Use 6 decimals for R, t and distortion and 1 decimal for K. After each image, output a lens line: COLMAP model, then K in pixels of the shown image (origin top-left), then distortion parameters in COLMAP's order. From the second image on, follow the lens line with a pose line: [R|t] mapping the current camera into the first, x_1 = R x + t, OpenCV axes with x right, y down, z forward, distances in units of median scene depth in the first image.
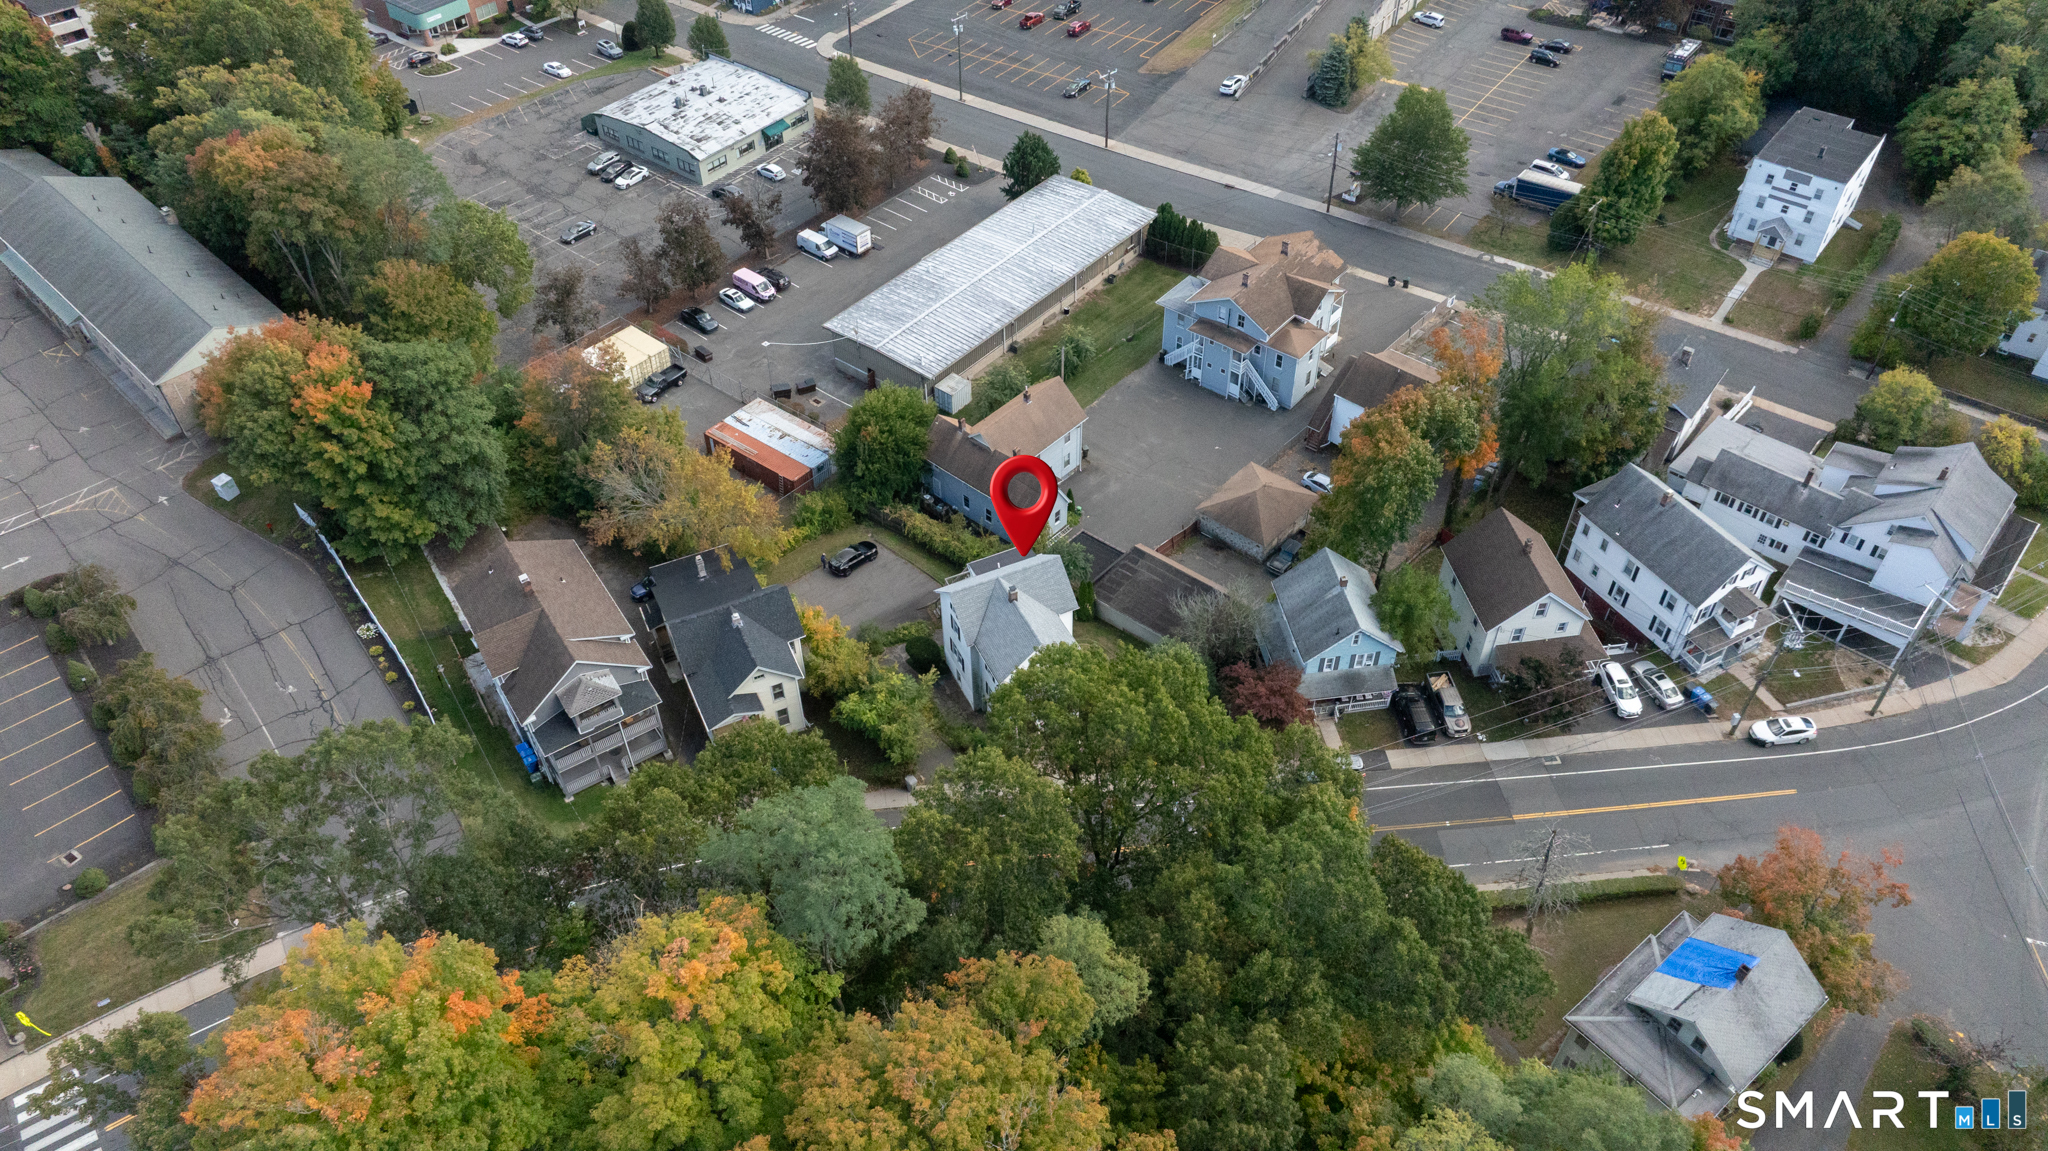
lens RADIAL K [[1426.0, 0, 1024.0], [0, 1426.0, 575.5], [0, 0, 1]] dist [0.000002, -0.067432]
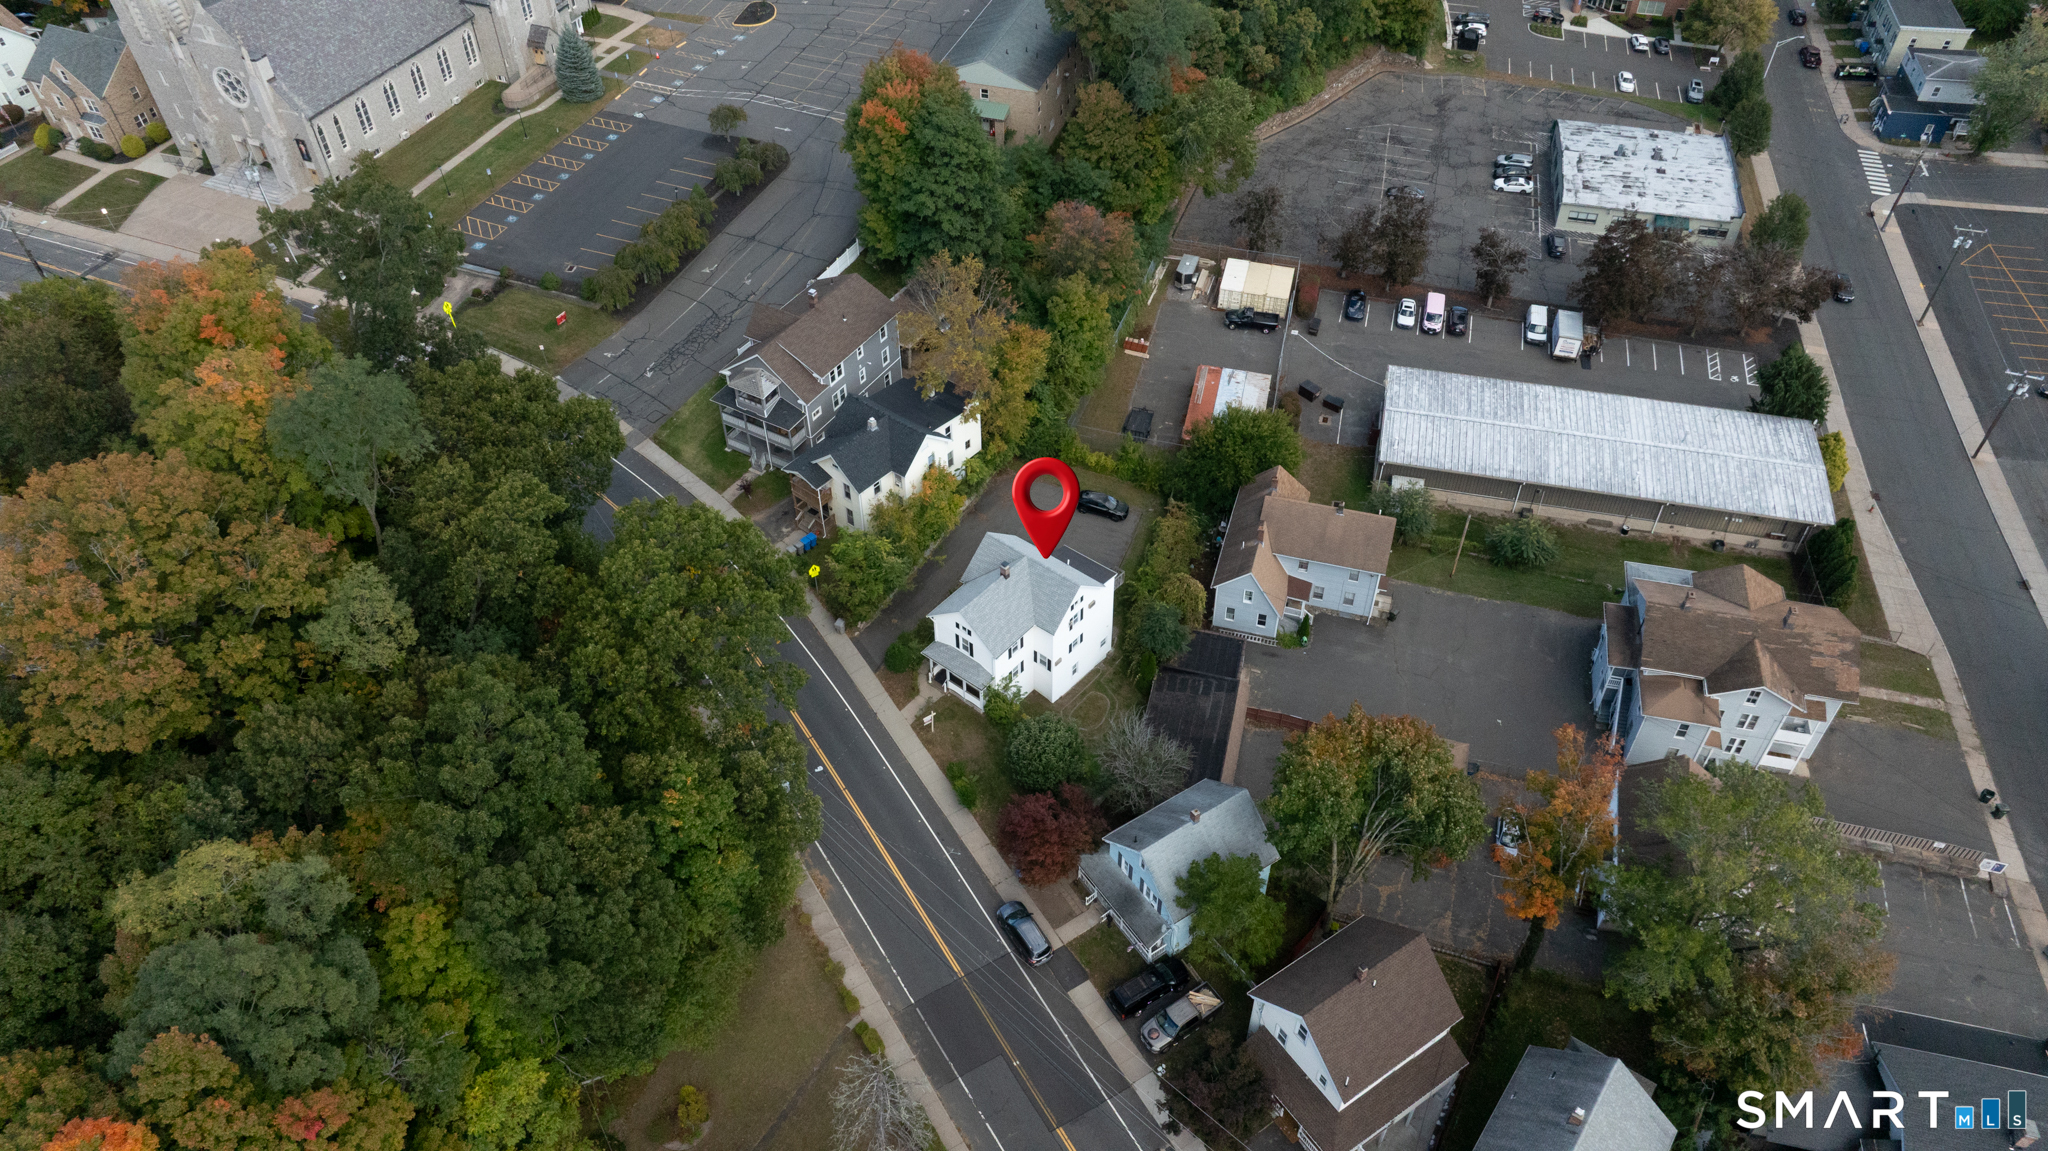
lens RADIAL K [[1426.0, 0, 1024.0], [0, 1426.0, 575.5], [0, 0, 1]] dist [0.000002, -0.067432]
pose [[0.430394, 0.642912, -0.633581, 0.446063], [-0.631530, 0.715991, 0.297535, -0.203882], [0.644927, 0.272068, 0.714177, 0.202136]]
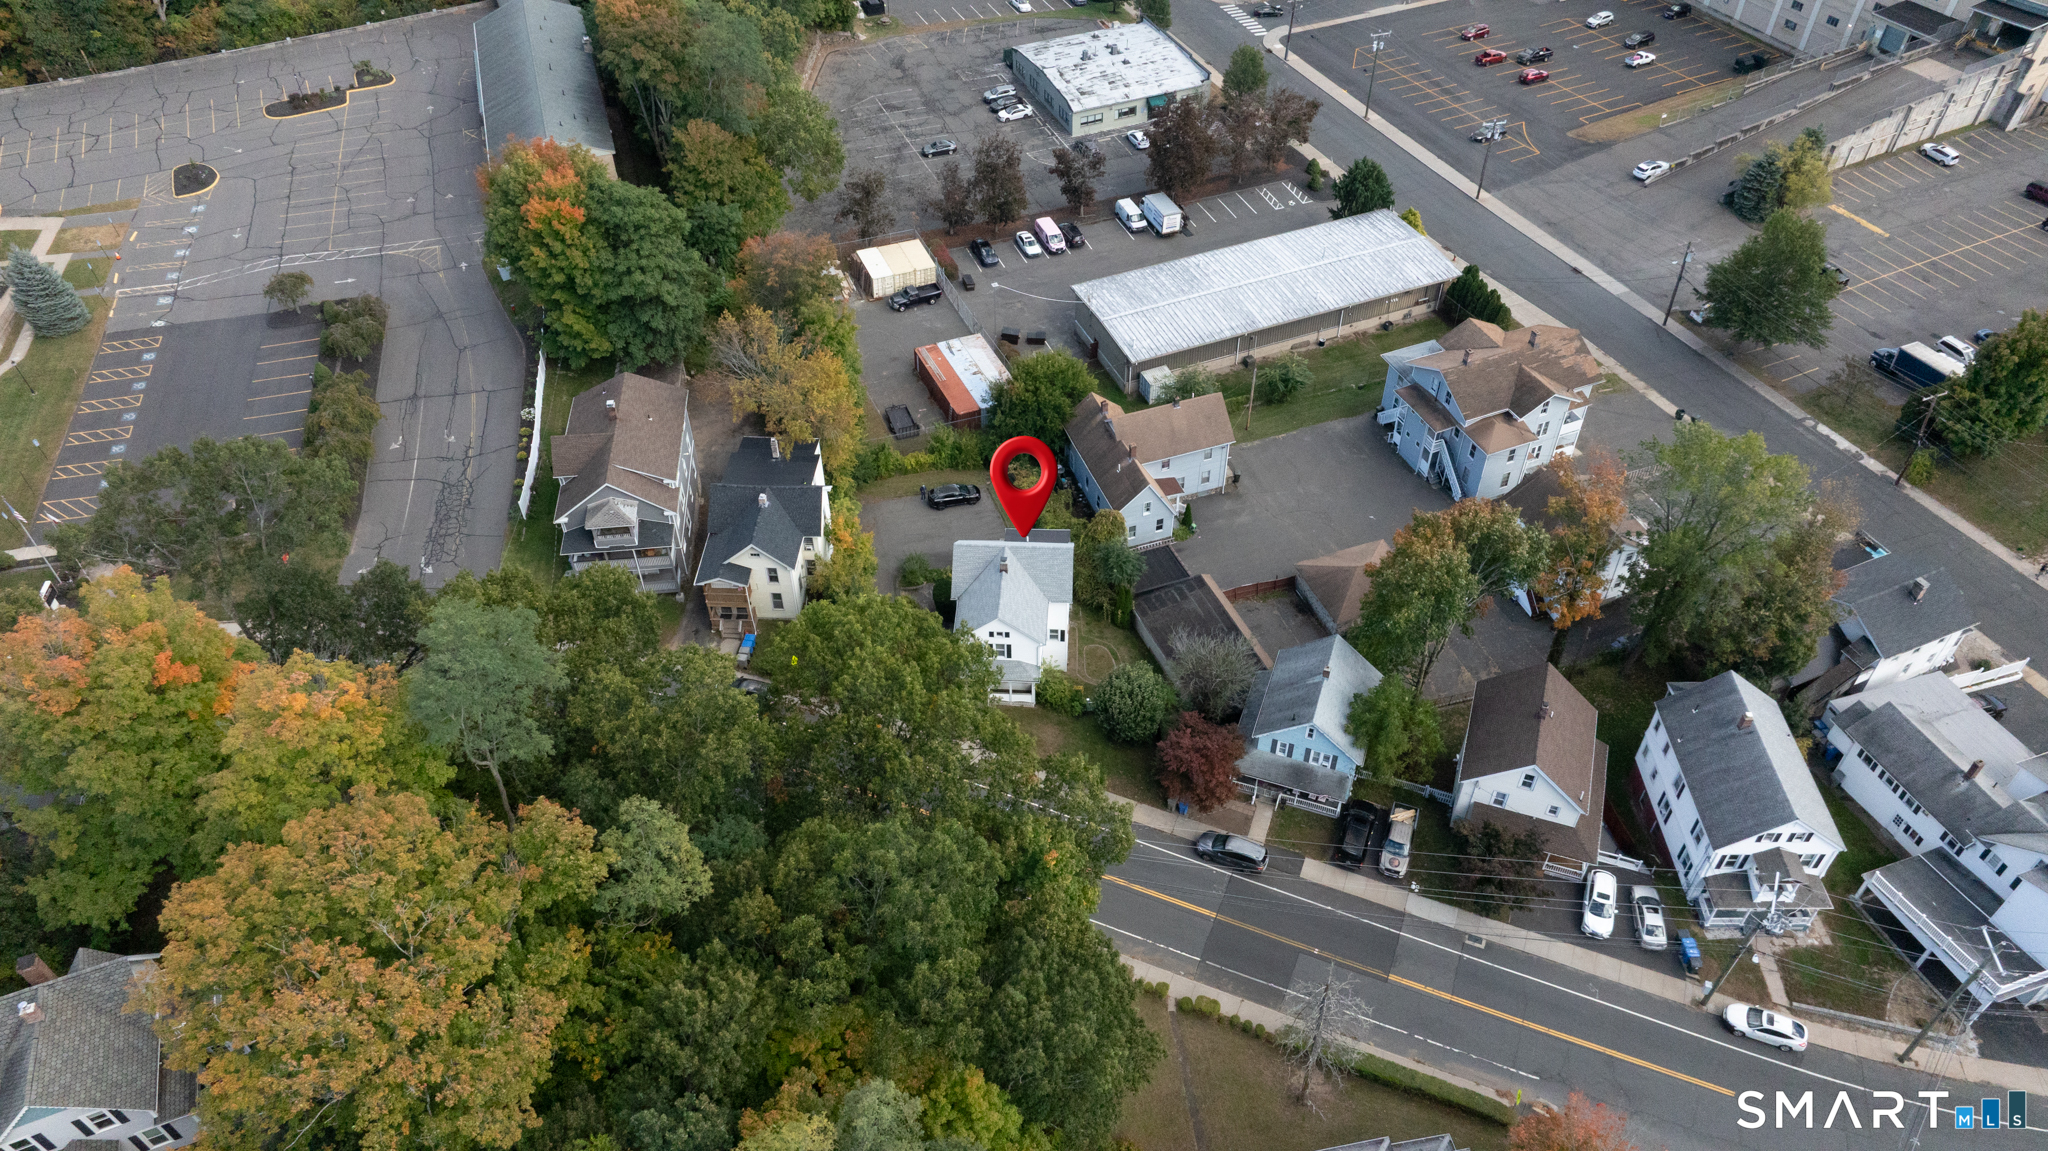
lens RADIAL K [[1433.9, 0, 1024.0], [0, 1433.9, 575.5], [0, 0, 1]] dist [-0.034594, 0.035466]
pose [[0.880451, 0.335465, -0.335067, 0.243108], [-0.333692, 0.940457, 0.064735, -0.035114], [0.336832, 0.054813, 0.939968, 0.033910]]
